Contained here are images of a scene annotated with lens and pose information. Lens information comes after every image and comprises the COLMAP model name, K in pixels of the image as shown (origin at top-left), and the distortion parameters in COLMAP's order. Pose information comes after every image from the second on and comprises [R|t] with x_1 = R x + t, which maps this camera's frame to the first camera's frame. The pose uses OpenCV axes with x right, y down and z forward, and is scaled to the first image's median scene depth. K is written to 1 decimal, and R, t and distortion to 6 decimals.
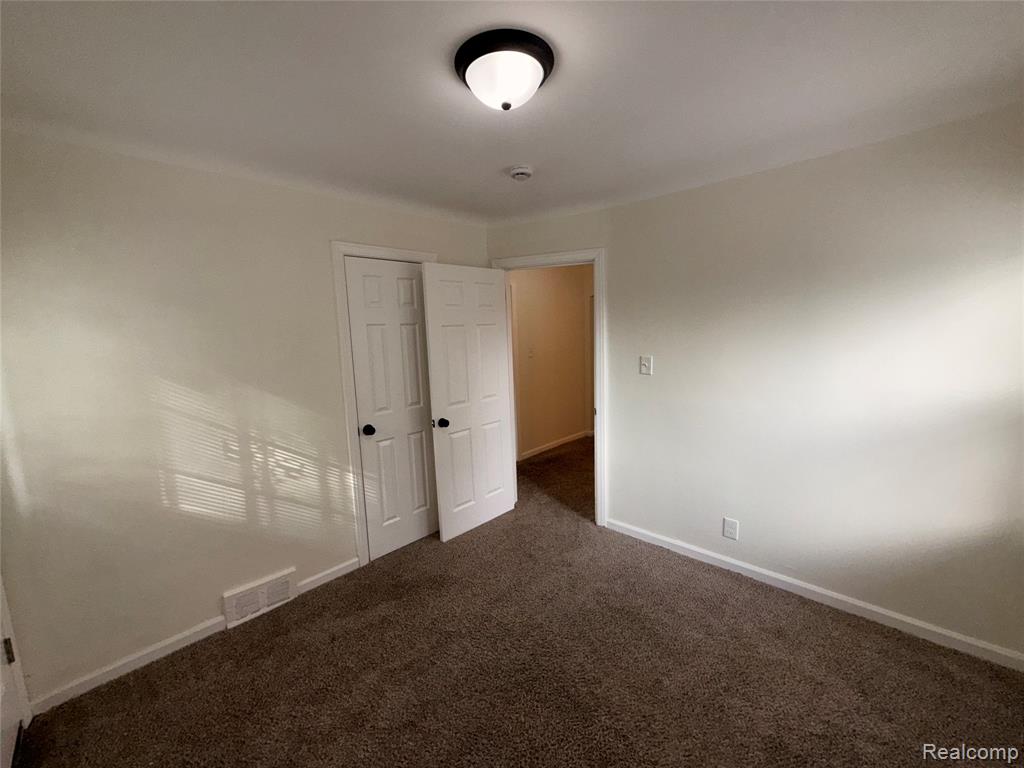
lens RADIAL K [[408.4, 0, 510.9], [0, 408.4, 384.2], [0, 0, 1]] dist [-0.000173, 0.000110]
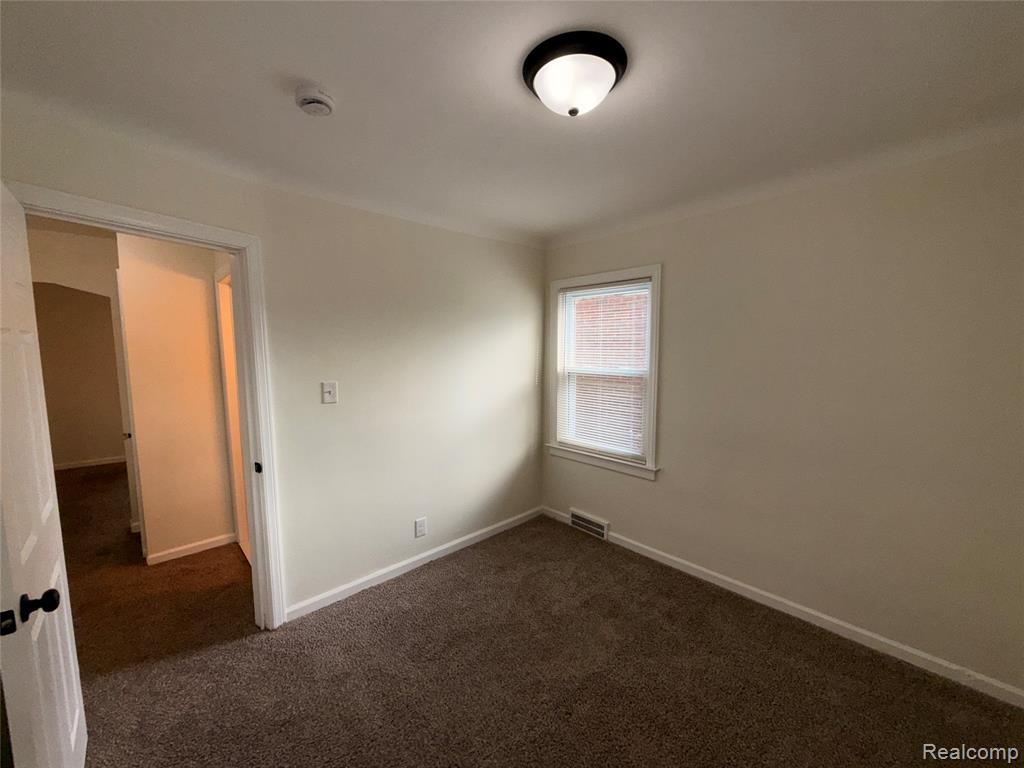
lens RADIAL K [[408.4, 0, 510.9], [0, 408.4, 384.2], [0, 0, 1]] dist [-0.000173, 0.000110]
pose [[0.076494, -0.067757, 0.994765, -0.486668], [0.151079, 0.986956, 0.055607, -0.053448], [-0.985558, 0.146034, 0.085733, 0.550355]]
